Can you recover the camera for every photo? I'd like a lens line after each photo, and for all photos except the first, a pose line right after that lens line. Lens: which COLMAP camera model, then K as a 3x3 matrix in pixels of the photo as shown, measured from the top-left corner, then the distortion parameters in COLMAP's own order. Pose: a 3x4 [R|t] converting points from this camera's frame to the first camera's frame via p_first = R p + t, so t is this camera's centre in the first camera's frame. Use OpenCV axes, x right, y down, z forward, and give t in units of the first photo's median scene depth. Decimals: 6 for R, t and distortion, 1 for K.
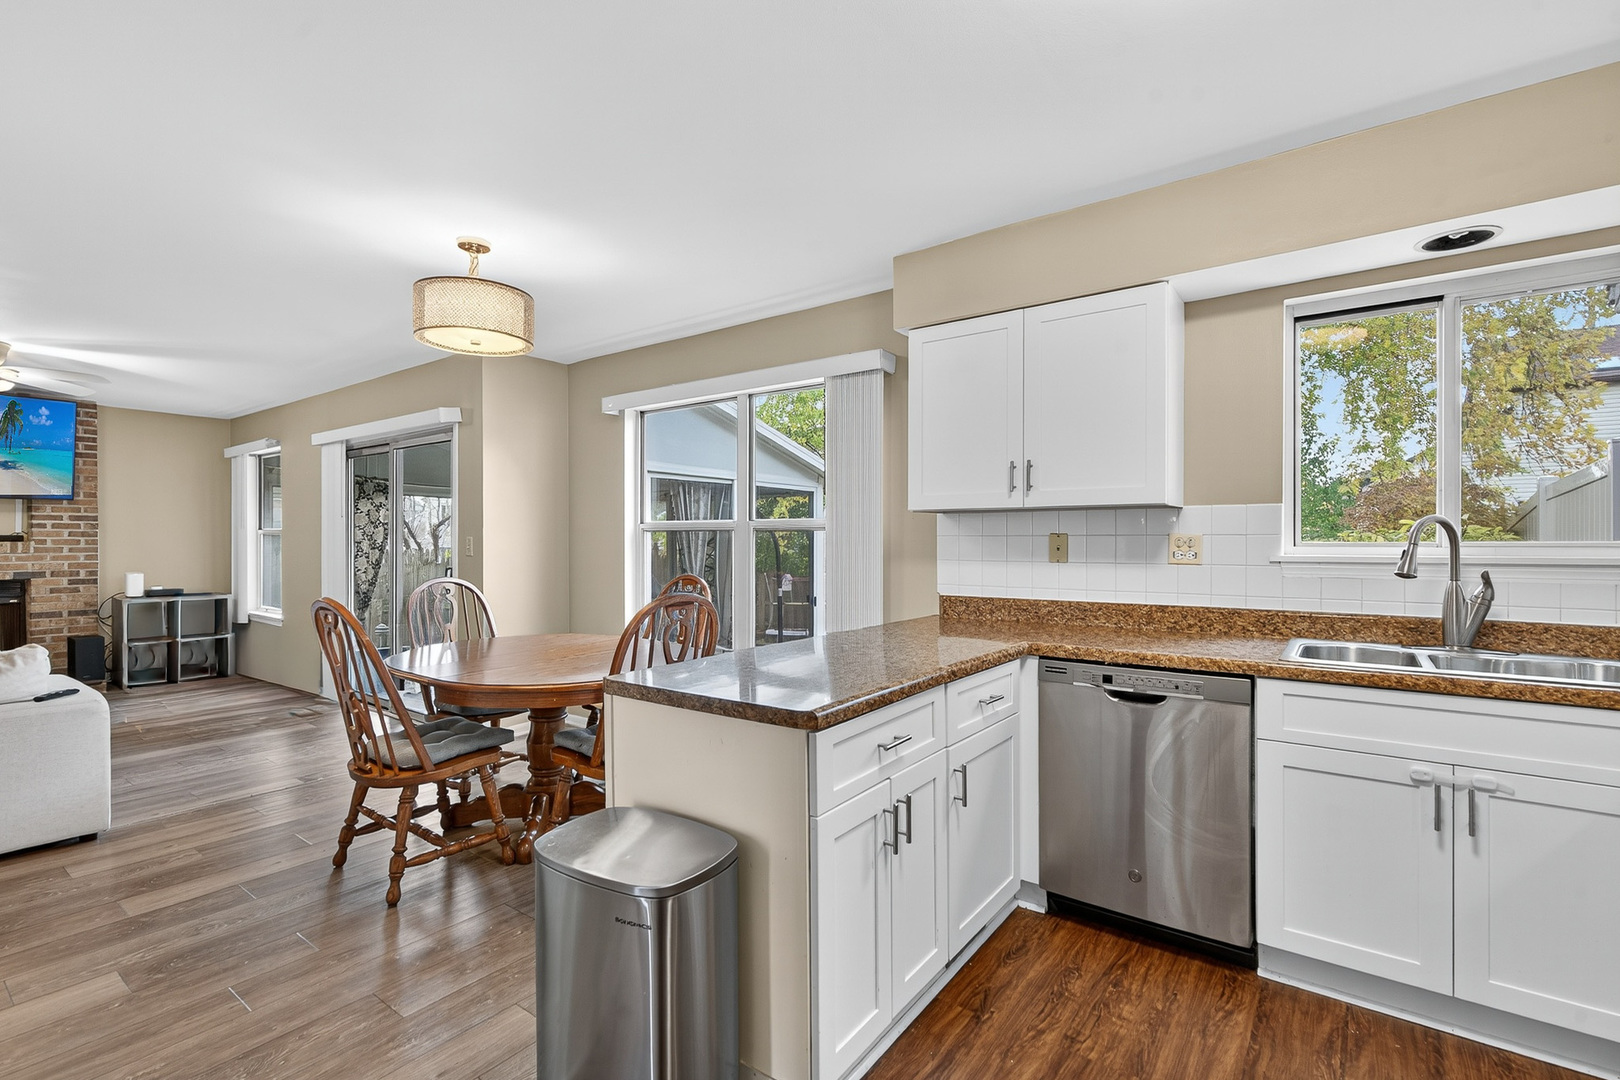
lens RADIAL K [[736.8, 0, 808.1], [0, 736.8, 545.7], [0, 0, 1]] dist [0.005552, 0.000805]
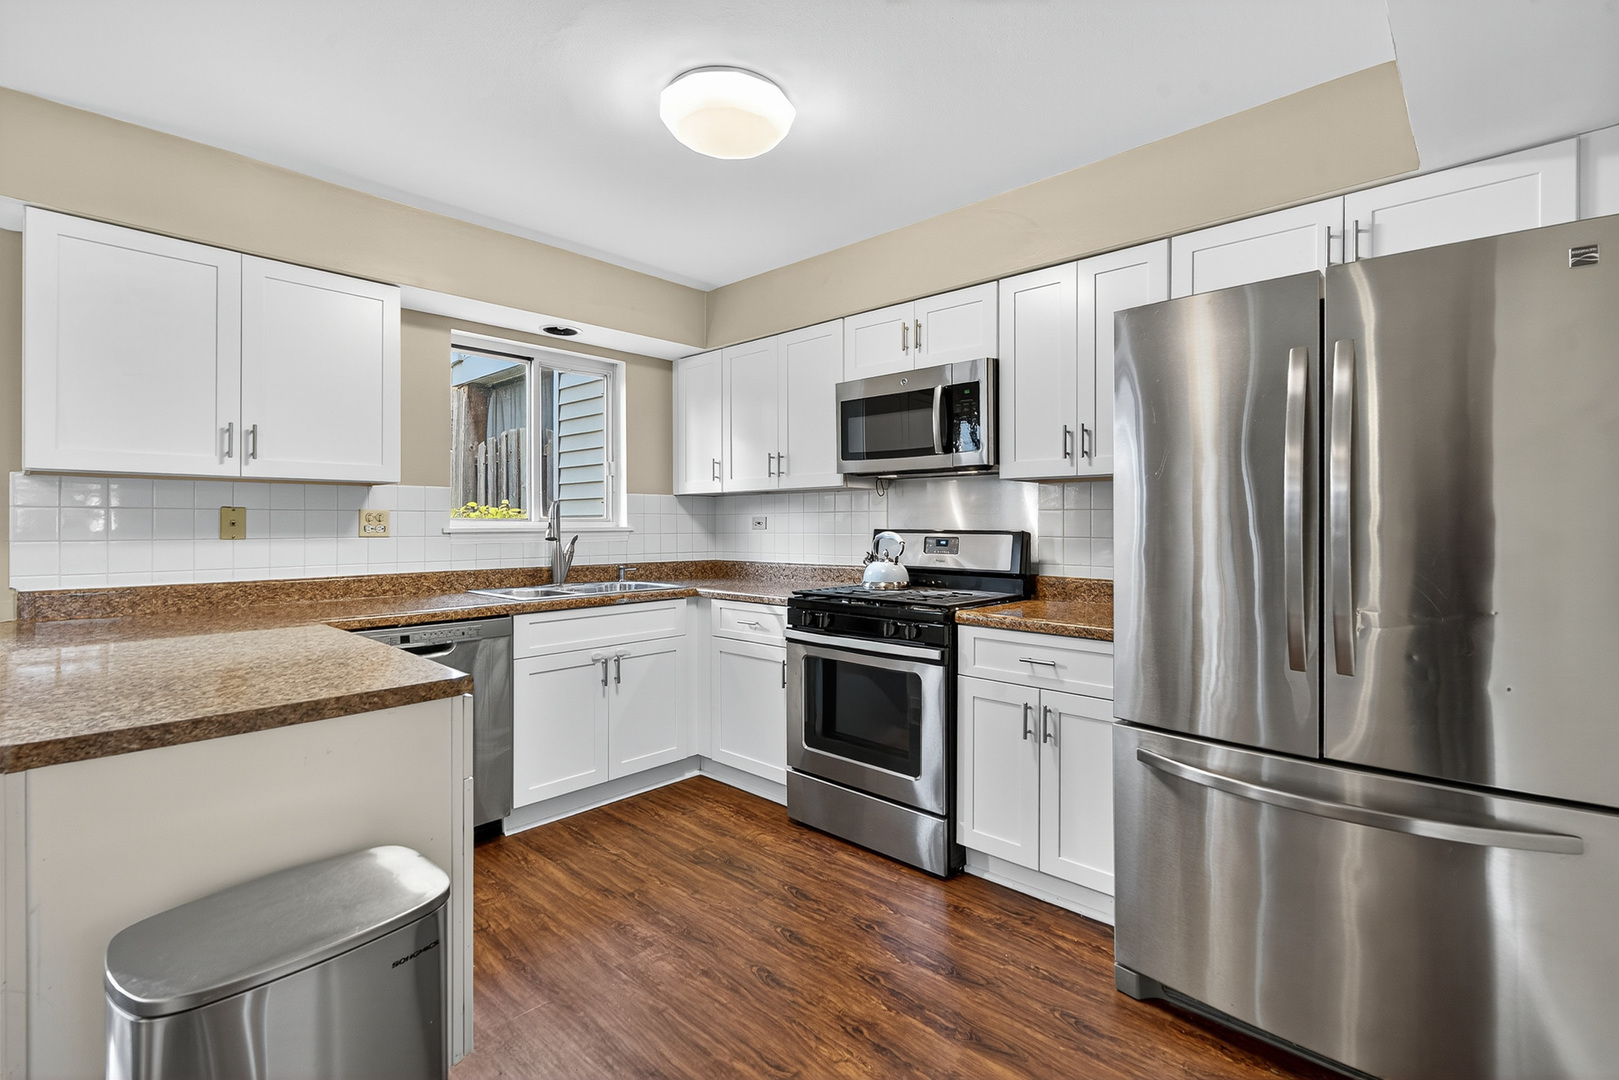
lens RADIAL K [[736.3, 0, 804.9], [0, 736.3, 520.0], [0, 0, 1]] dist [0.005552, 0.000805]
pose [[0.115763, 0.006675, 0.993254, -0.631101], [0.006832, 0.999948, -0.007516, 0.014905], [-0.993253, 0.007656, 0.115711, 0.278574]]
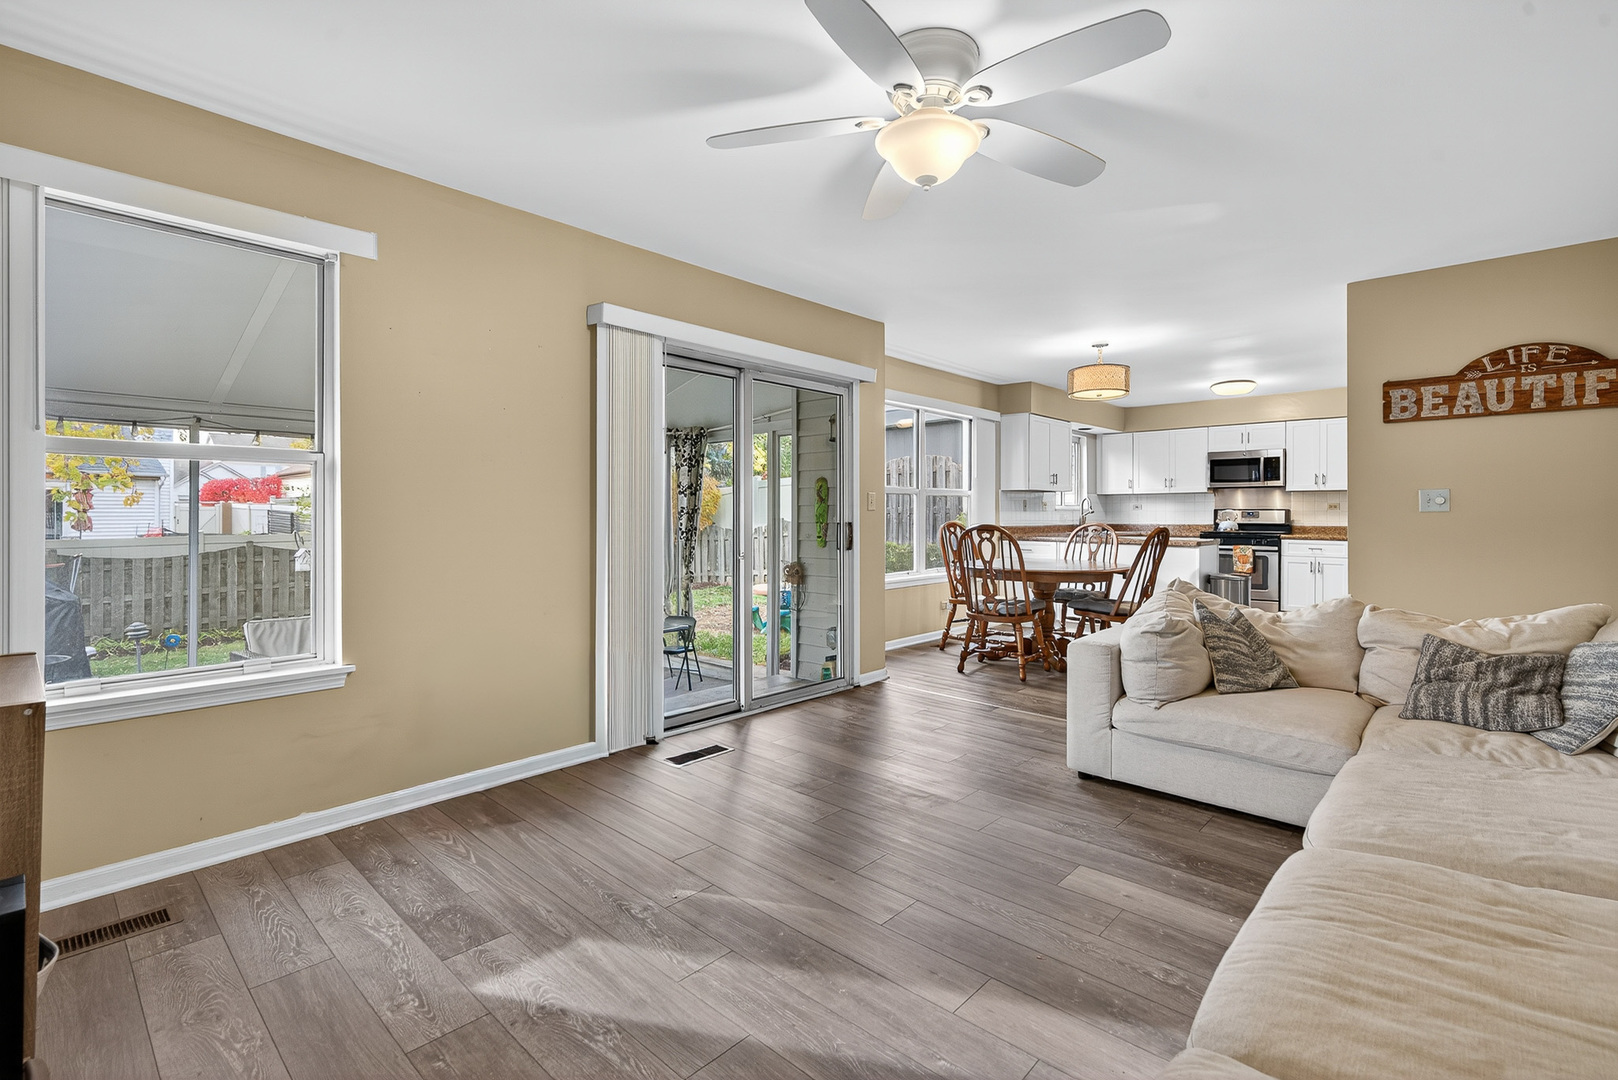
lens RADIAL K [[735.9, 0, 806.4], [0, 735.9, 512.2], [0, 0, 1]] dist [0.005552, 0.000805]
pose [[0.109406, 0.004262, 0.993988, -3.123765], [0.006784, 0.999964, -0.005034, 0.044494], [-0.993974, 0.007293, 0.109374, 1.988263]]
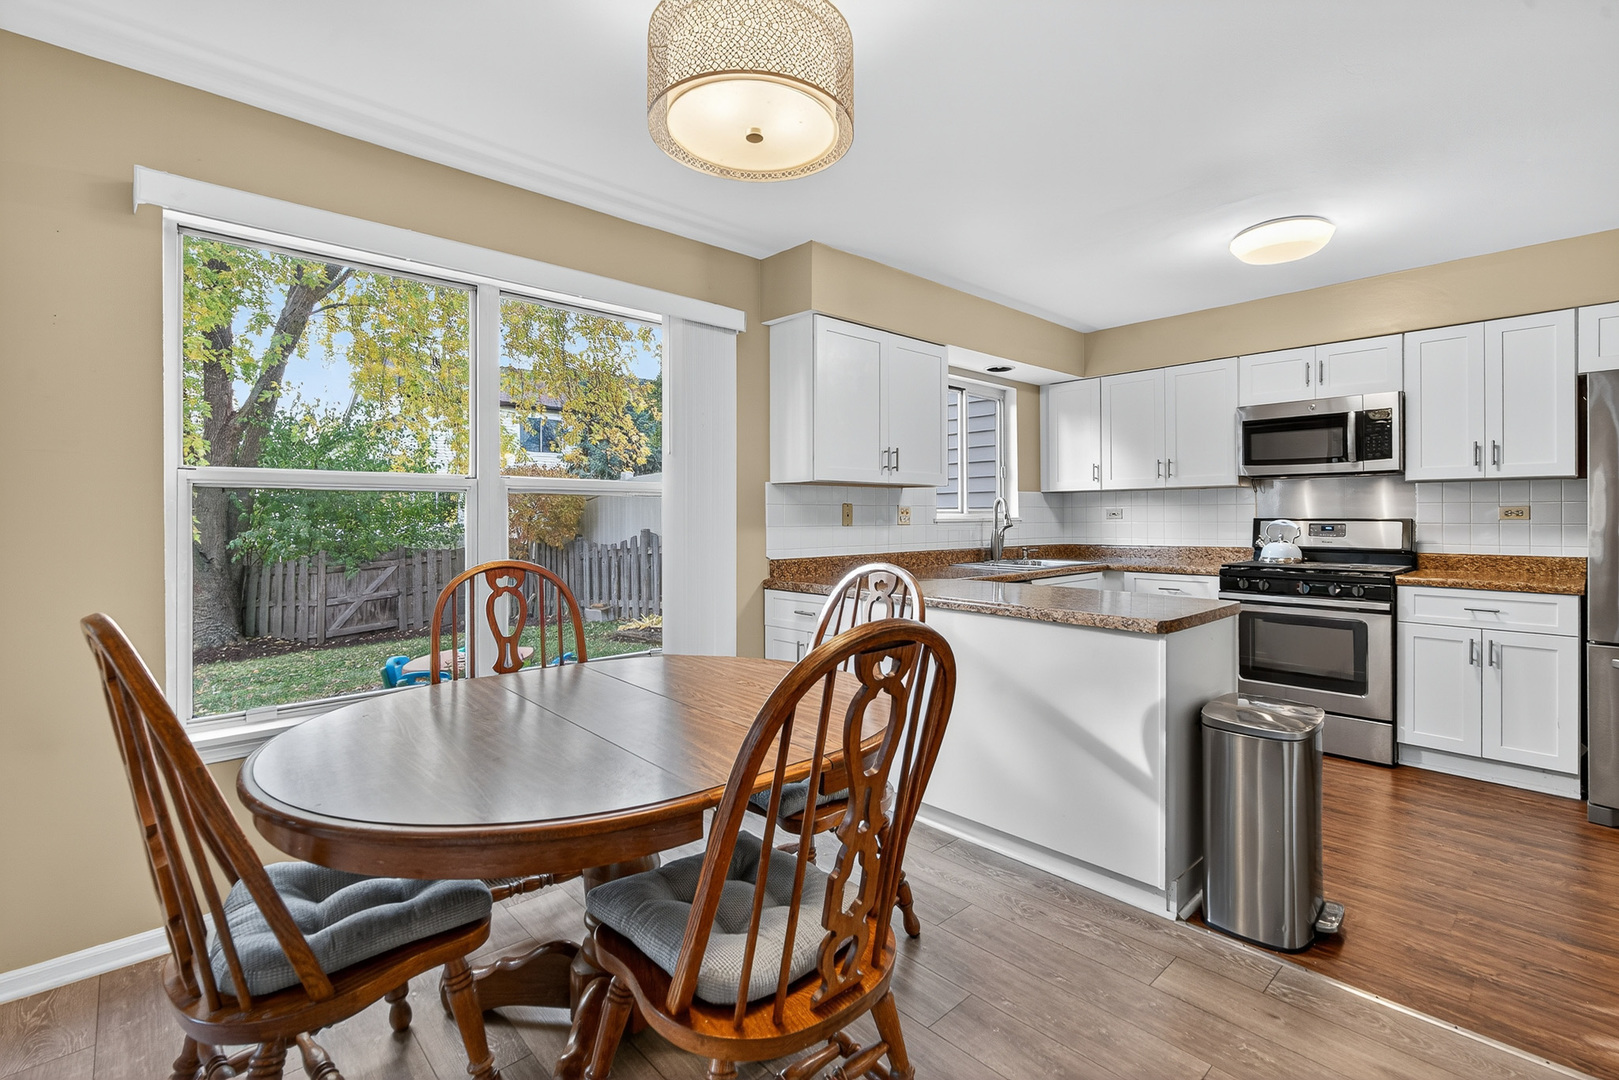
lens RADIAL K [[736.3, 0, 812.9], [0, 736.3, 511.6], [0, 0, 1]] dist [0.005552, 0.000805]
pose [[0.183645, 0.007064, 0.982967, -1.256502], [0.010789, 0.999899, -0.009201, 0.011618], [-0.982933, 0.012295, 0.183550, 1.105710]]
